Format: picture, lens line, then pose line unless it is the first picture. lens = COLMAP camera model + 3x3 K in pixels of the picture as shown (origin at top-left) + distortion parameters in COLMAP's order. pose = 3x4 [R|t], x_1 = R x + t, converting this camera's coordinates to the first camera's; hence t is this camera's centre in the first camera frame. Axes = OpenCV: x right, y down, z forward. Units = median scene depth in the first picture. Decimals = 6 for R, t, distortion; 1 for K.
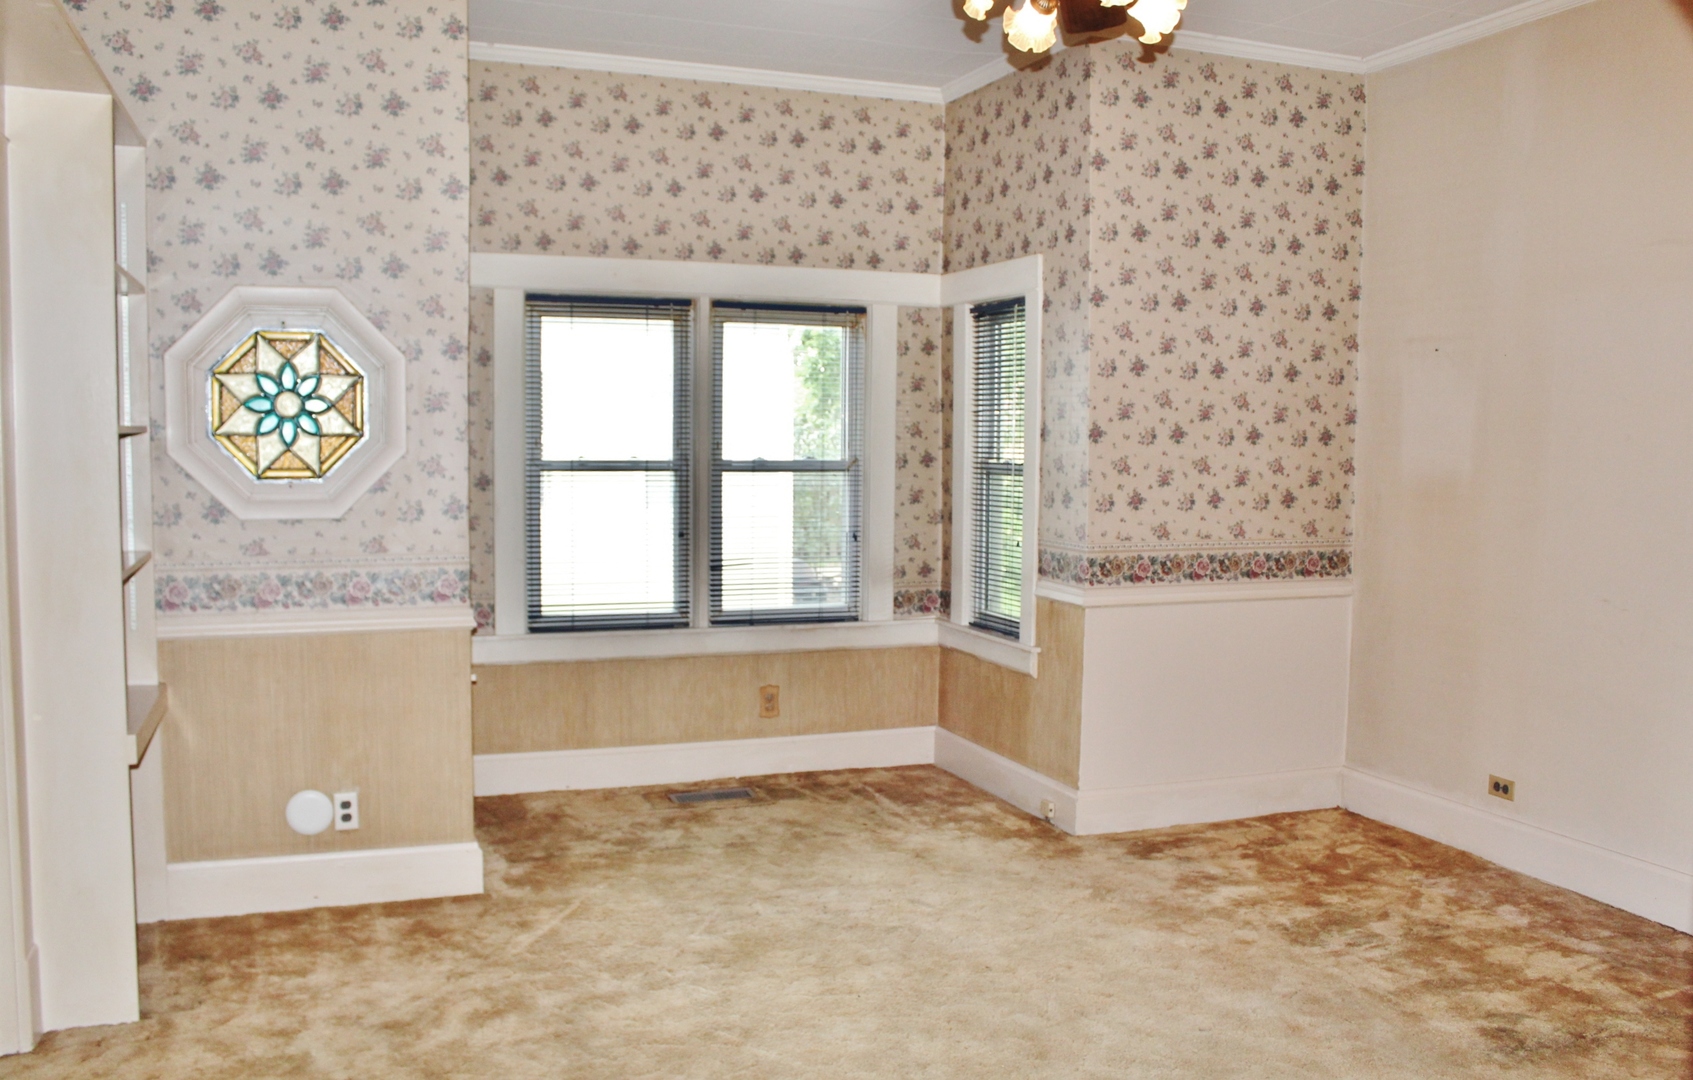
lens RADIAL K [[1419.1, 0, 846.5], [0, 1419.1, 540.0], [0, 0, 1]] dist [-0.174661, 0.162644]
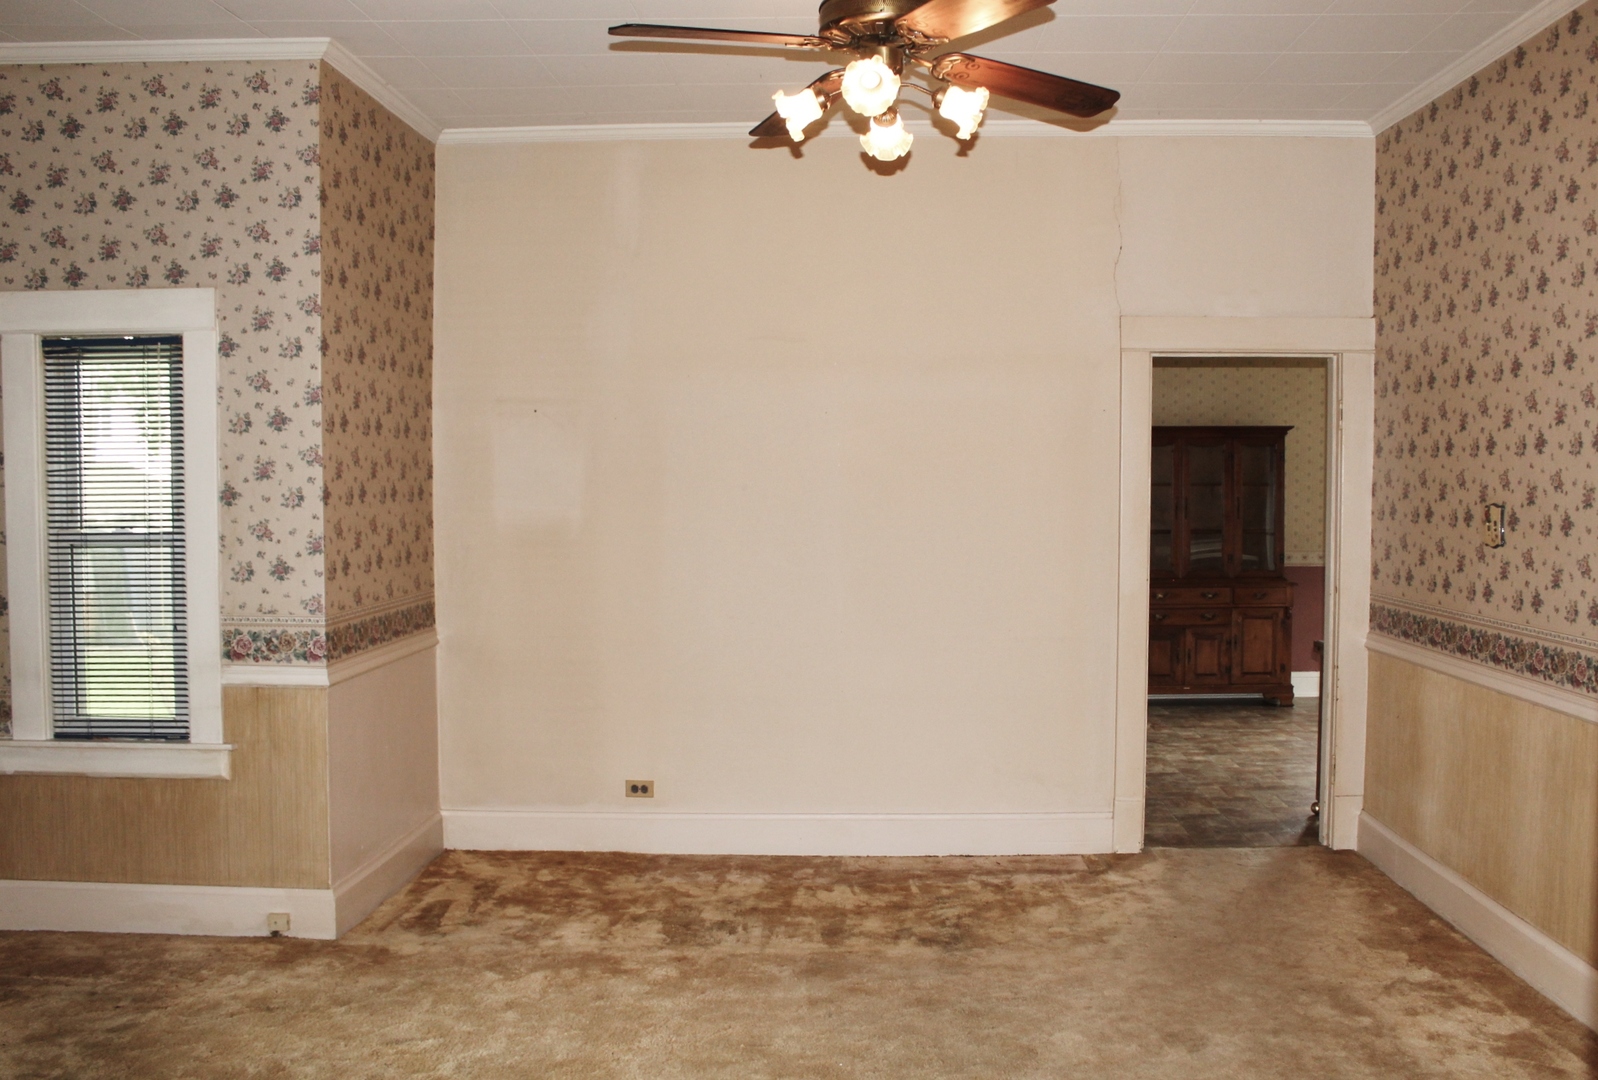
lens RADIAL K [[1425.6, 0, 799.0], [0, 1425.6, 540.0], [0, 0, 1]] dist [-0.145633, 0.132913]
pose [[0.400884, -0.046812, 0.914932, -0.557961], [0.073075, 0.997145, 0.019000, -0.043339], [-0.913210, 0.059242, 0.403160, 0.372098]]
